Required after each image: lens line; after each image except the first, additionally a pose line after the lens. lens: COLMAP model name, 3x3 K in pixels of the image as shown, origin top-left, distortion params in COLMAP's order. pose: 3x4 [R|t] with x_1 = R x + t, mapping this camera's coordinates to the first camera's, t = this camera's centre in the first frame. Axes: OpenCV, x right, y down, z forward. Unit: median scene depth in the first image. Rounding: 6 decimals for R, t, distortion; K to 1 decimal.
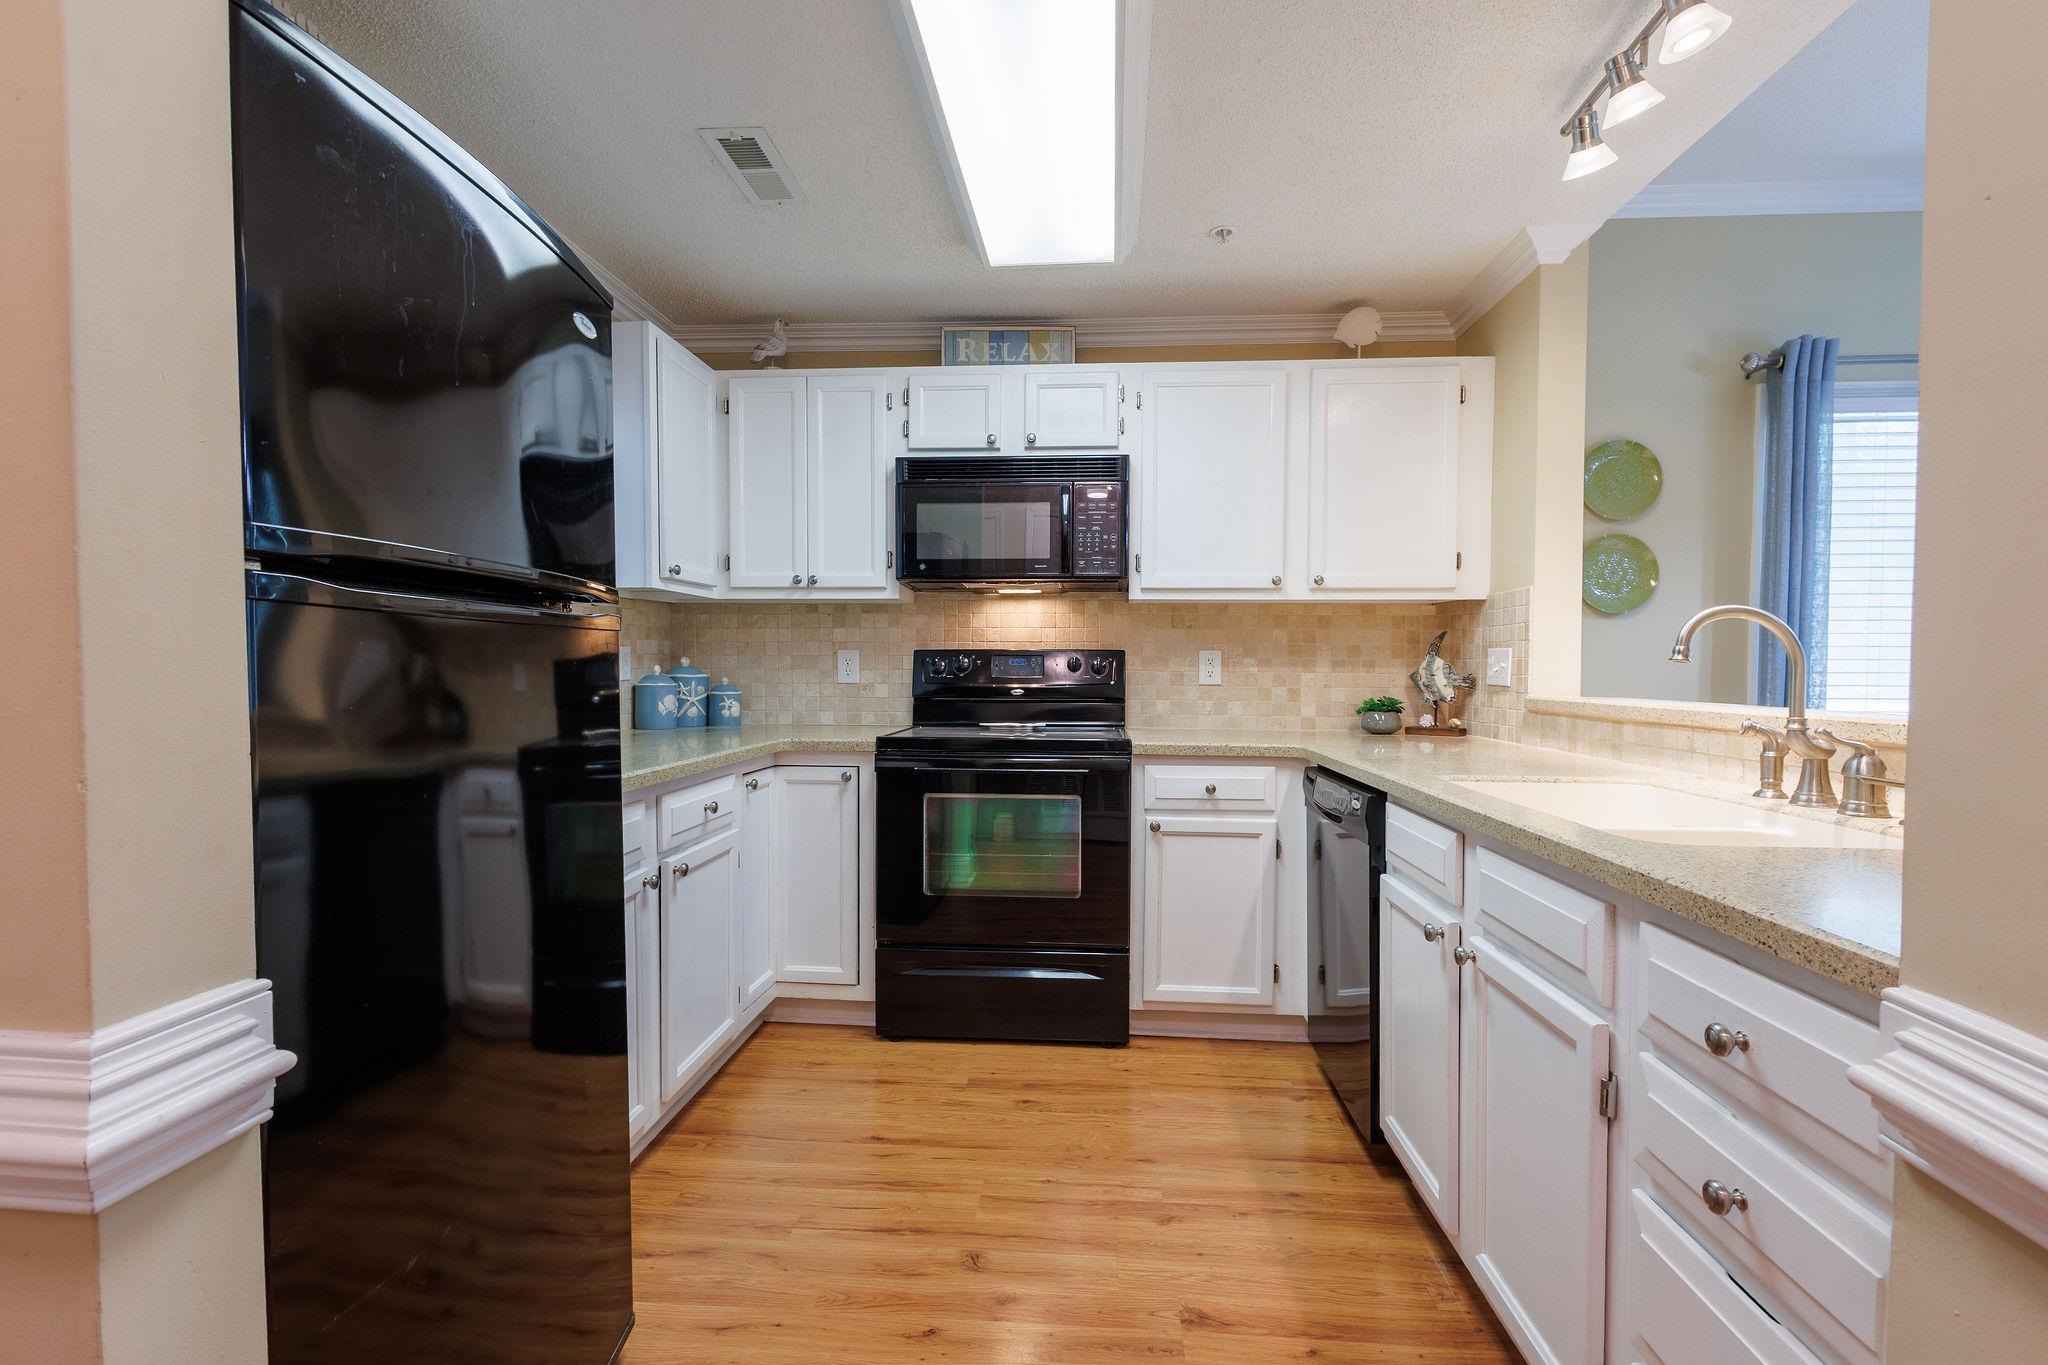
lens RADIAL K [[939.1, 0, 1028.1], [0, 939.1, 685.8], [0, 0, 1]] dist [0.005425, 0.000070]
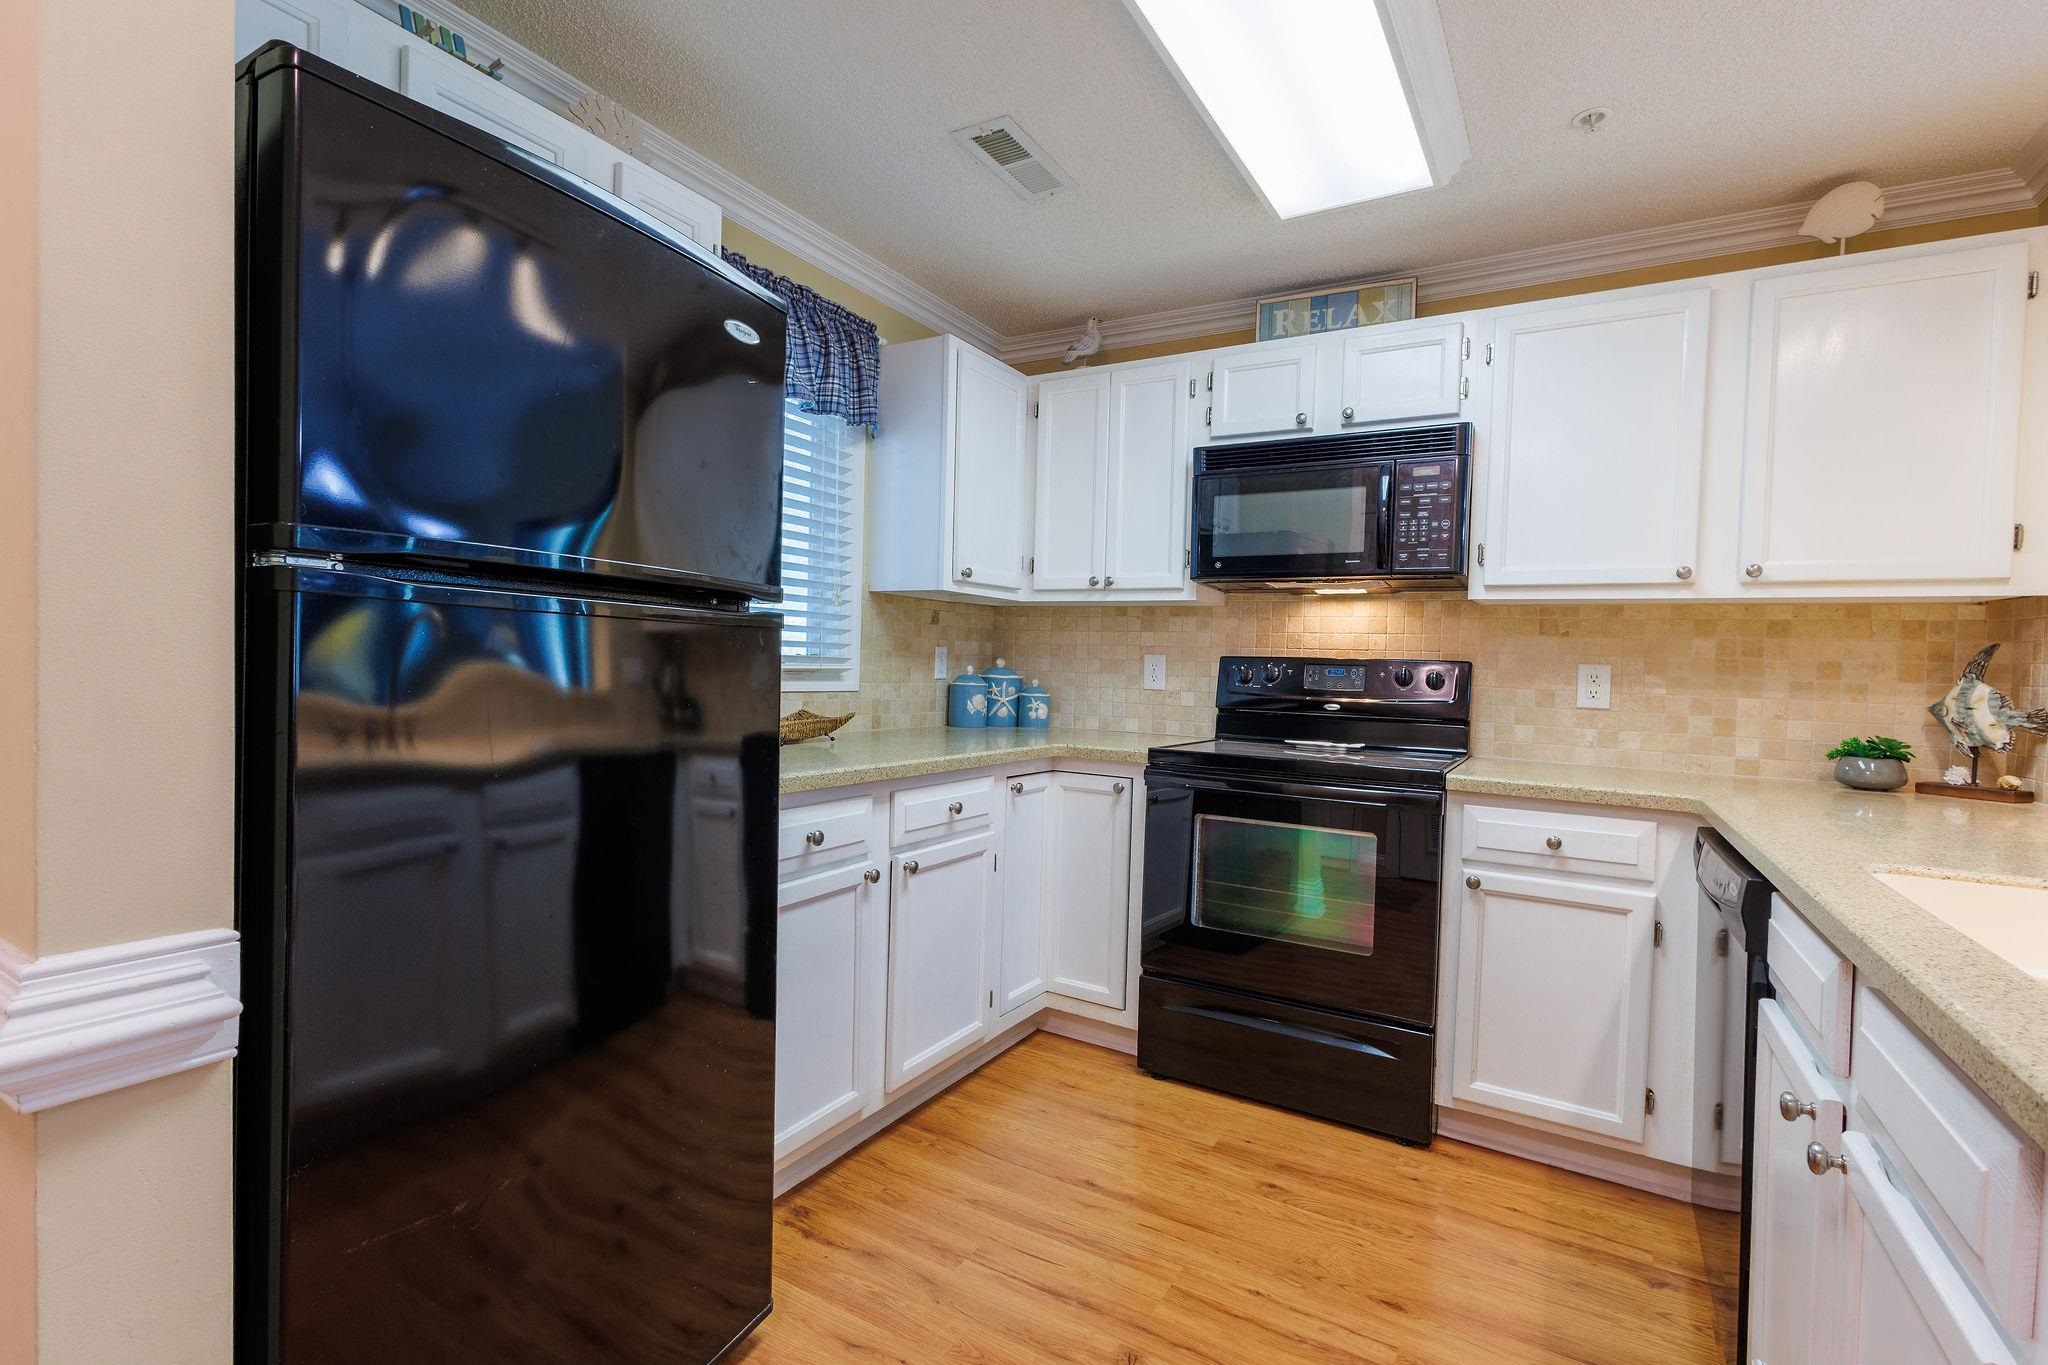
lens RADIAL K [[938.8, 0, 1028.2], [0, 938.8, 681.6], [0, 0, 1]] dist [0.006968, -0.000884]
pose [[0.897254, 0.032345, -0.440329, 0.129703], [-0.037518, 0.999291, -0.003046, -0.003699], [0.439918, 0.019253, 0.897832, 0.102144]]
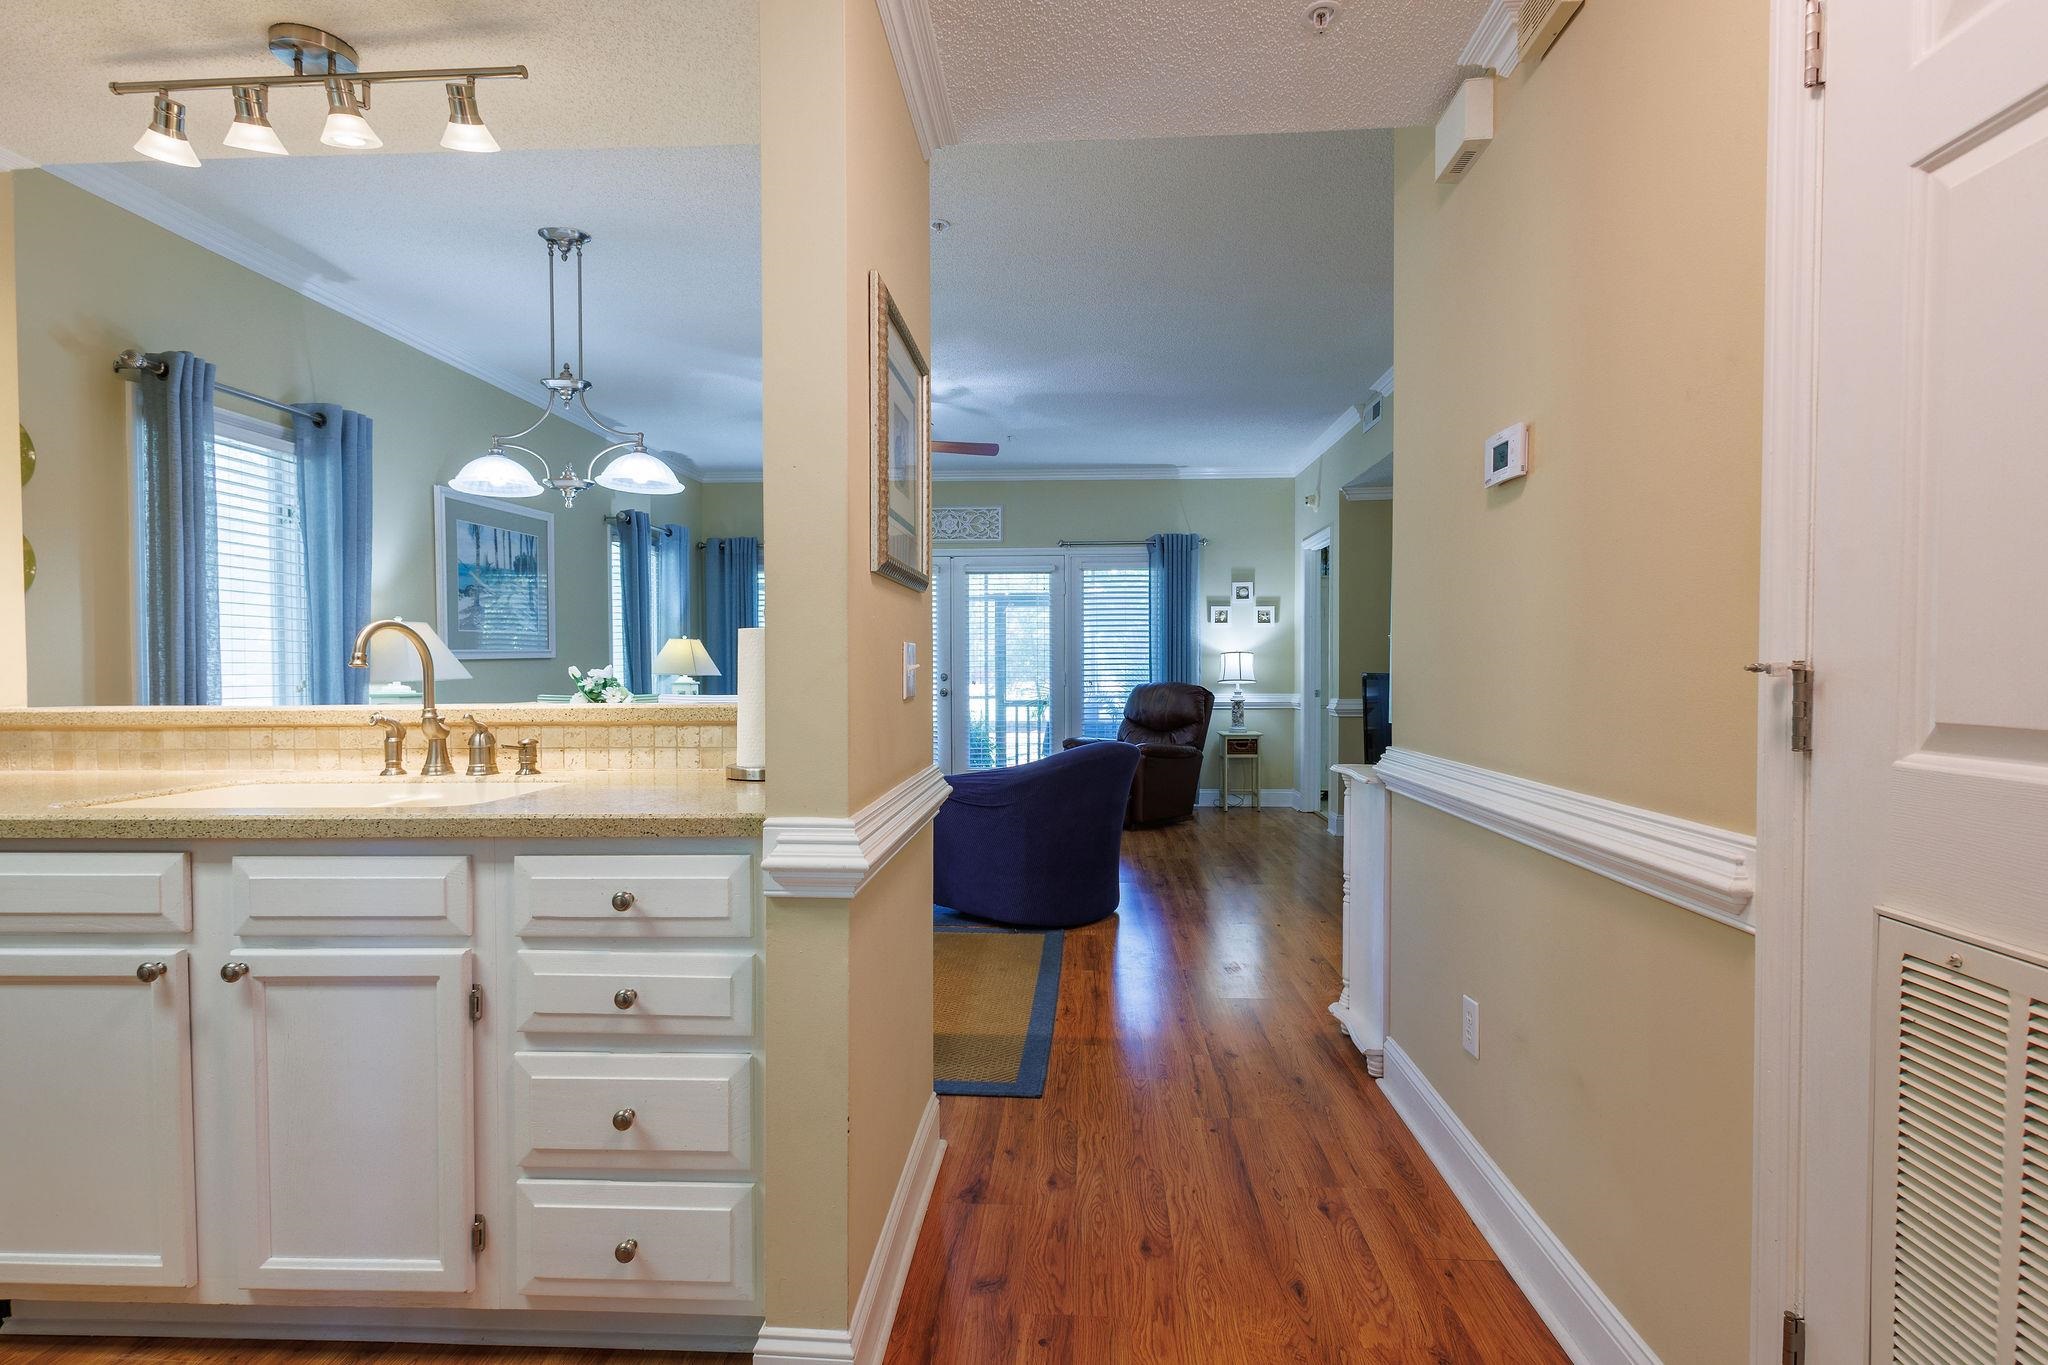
lens RADIAL K [[958.2, 0, 1035.2], [0, 958.2, 684.8], [0, 0, 1]] dist [0.019386, -0.006738]
pose [[-0.021054, -0.023770, 0.999496, -0.276934], [0.027750, 0.999318, 0.024351, -0.004493], [-0.999393, 0.028249, -0.020381, 0.095803]]
